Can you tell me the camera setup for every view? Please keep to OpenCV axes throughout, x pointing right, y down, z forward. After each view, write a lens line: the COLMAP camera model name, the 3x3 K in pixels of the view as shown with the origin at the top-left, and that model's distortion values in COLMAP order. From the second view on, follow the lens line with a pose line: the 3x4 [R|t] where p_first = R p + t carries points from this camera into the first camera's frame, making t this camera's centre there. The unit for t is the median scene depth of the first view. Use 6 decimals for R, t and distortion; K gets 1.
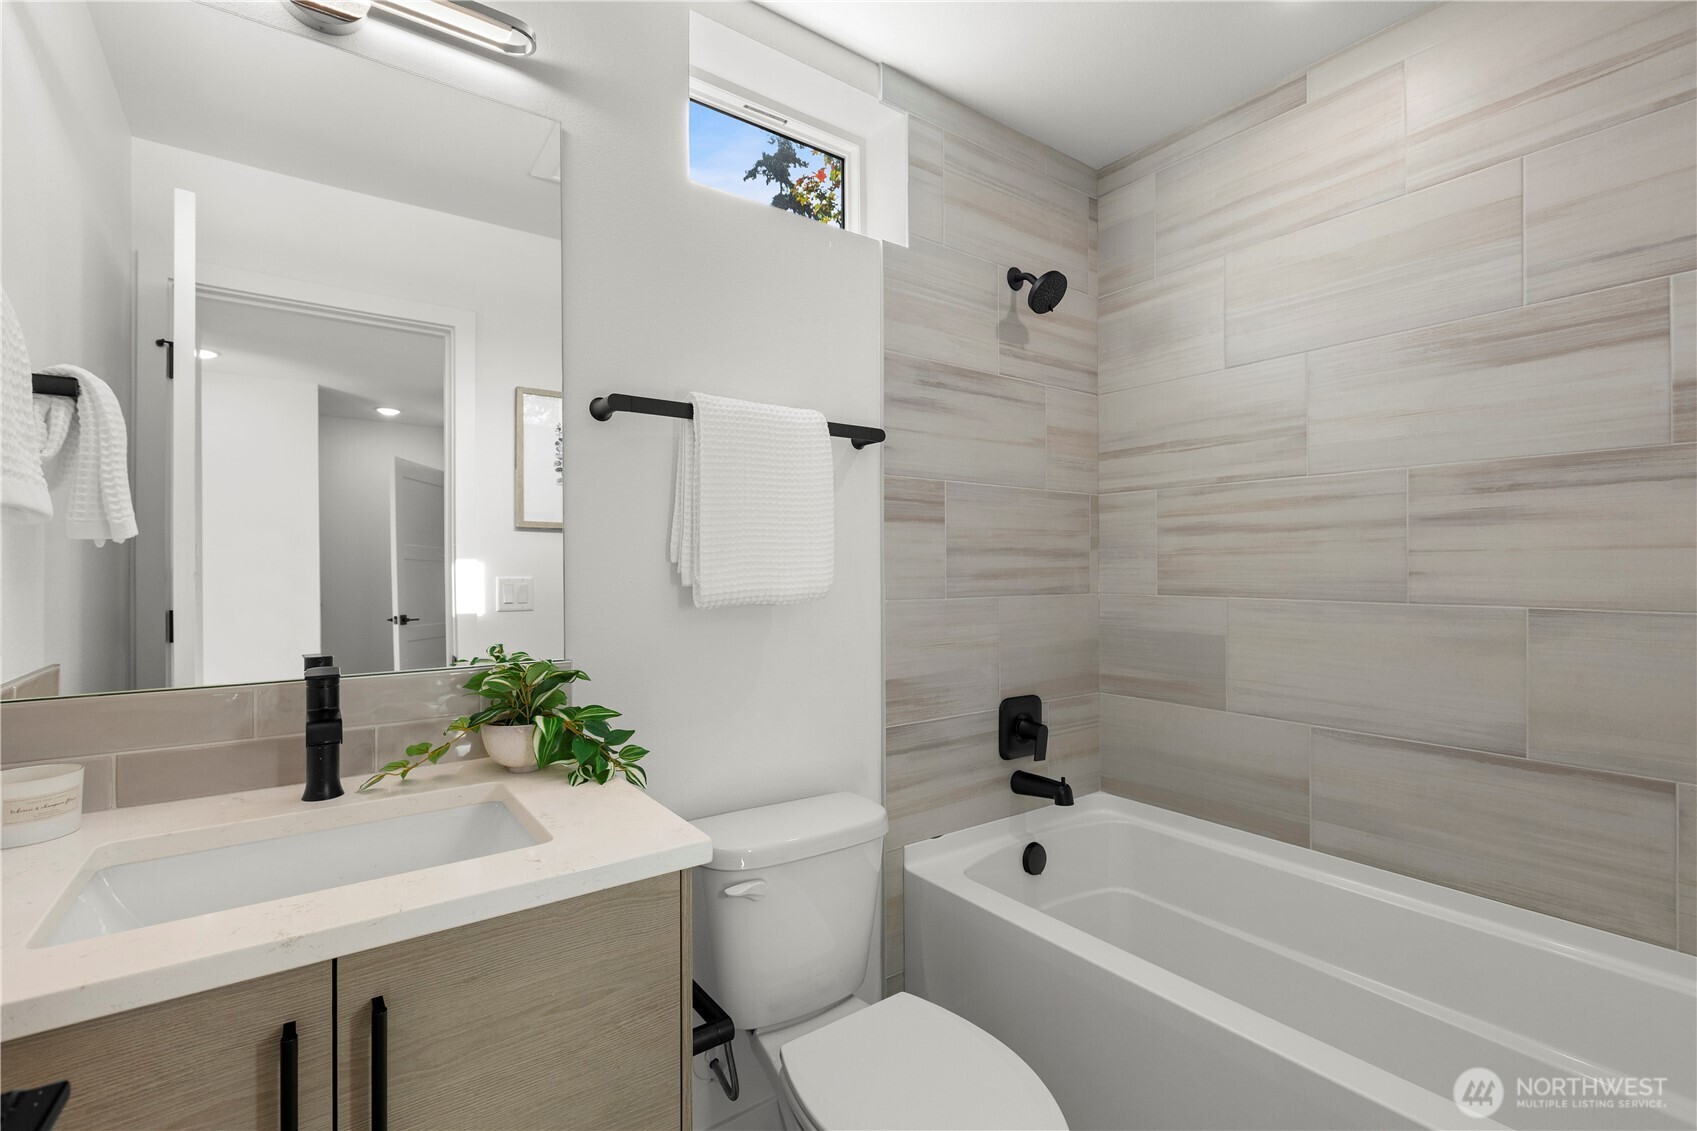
lens RADIAL K [[756.2, 0, 847.7], [0, 756.2, 564.3], [0, 0, 1]] dist [0.002332, 0.000252]
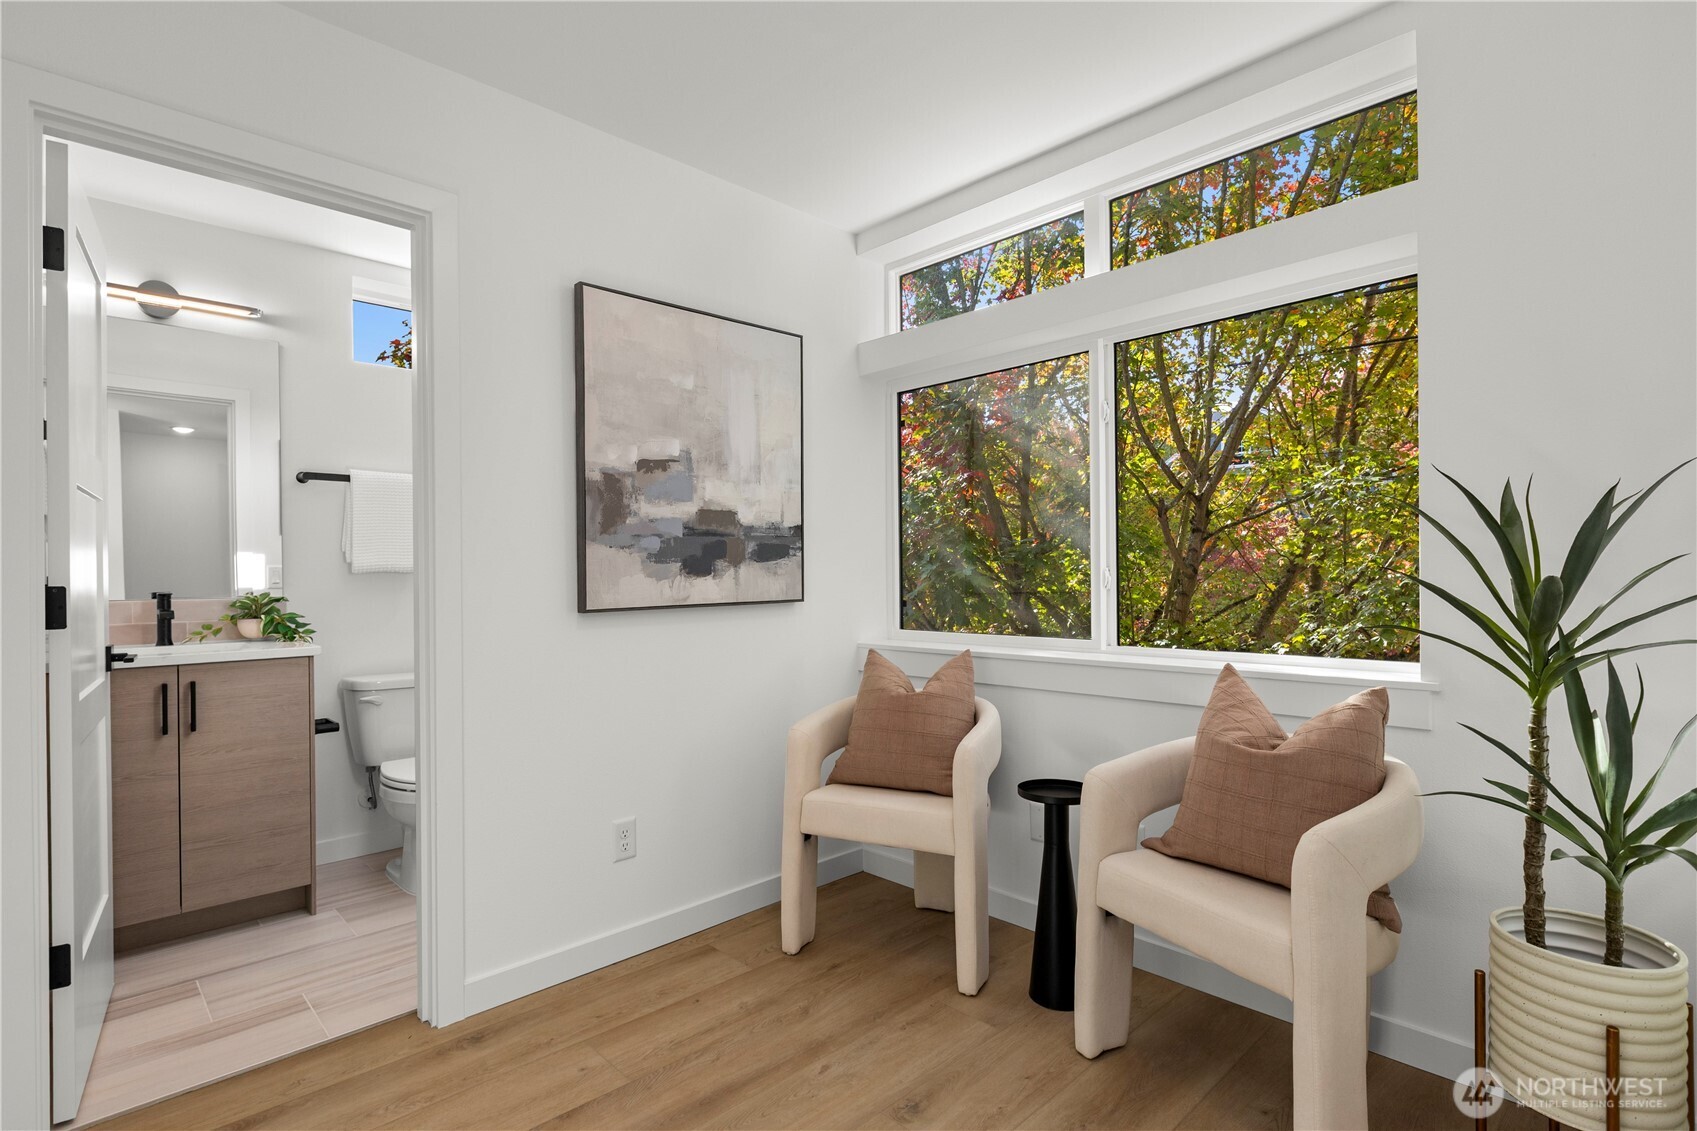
lens RADIAL K [[829.6, 0, 851.8], [0, 829.6, 572.1], [0, 0, 1]] dist [0.001950, 0.000050]
pose [[0.990864, -0.010589, 0.134450, 1.026925], [0.009873, 0.999933, 0.005995, 0.066508], [-0.134505, -0.004613, 0.990902, -1.748744]]
